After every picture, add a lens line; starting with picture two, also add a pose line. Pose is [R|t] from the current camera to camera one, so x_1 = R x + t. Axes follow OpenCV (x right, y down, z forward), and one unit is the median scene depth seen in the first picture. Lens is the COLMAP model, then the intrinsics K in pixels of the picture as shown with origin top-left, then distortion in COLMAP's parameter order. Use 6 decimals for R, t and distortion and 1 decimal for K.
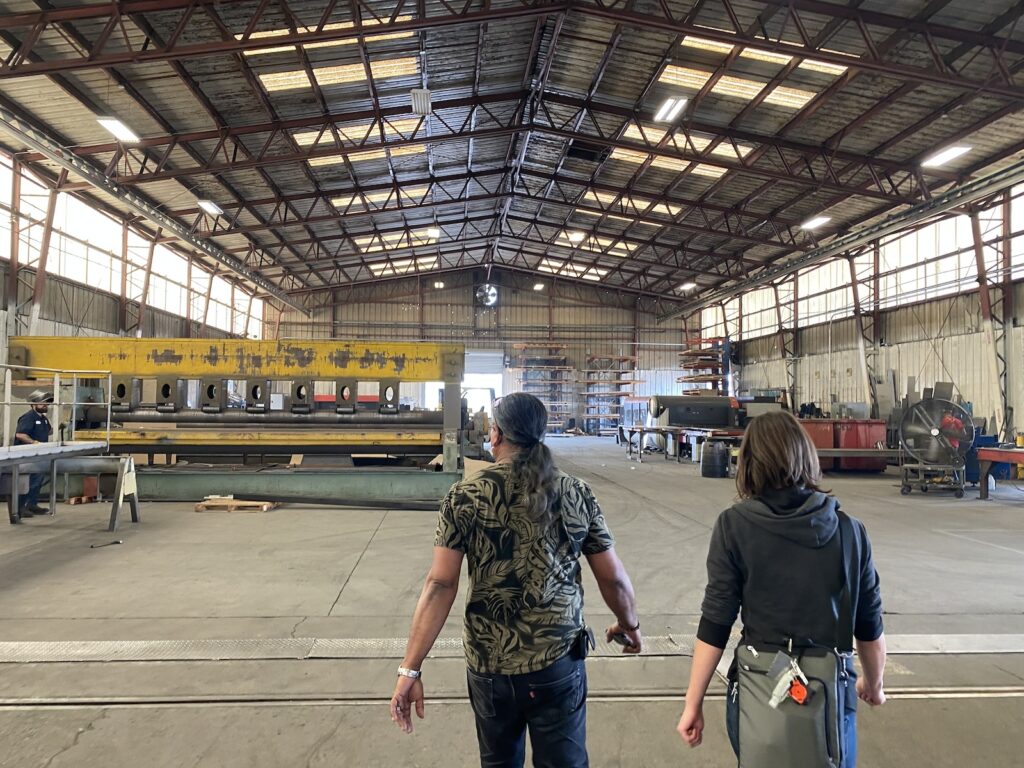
lens RADIAL K [[774.8, 0, 512.0], [0, 774.8, 384.0], [0, 0, 1]] dist [0.085115, 0.000727]
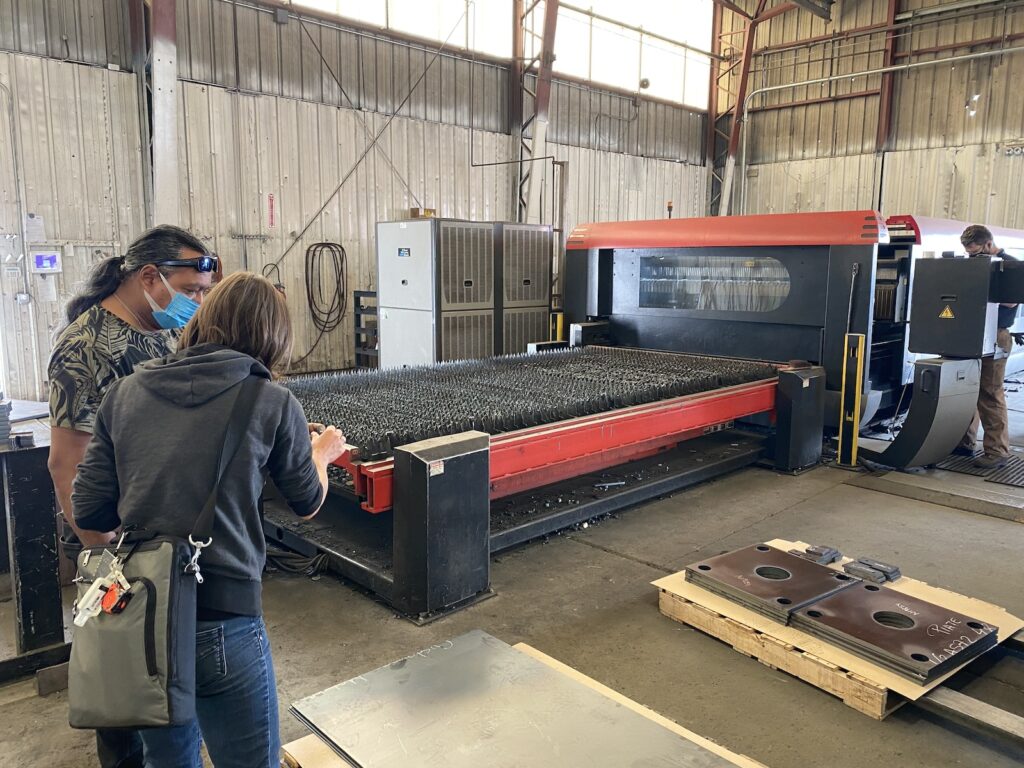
lens RADIAL K [[774.8, 0, 512.0], [0, 774.8, 384.0], [0, 0, 1]] dist [0.085115, 0.000727]
pose [[0.633400, 0.116541, -0.764999, -0.034629], [0.019919, 0.985811, 0.166672, 0.023043], [0.773568, -0.120808, 0.622091, 0.604751]]
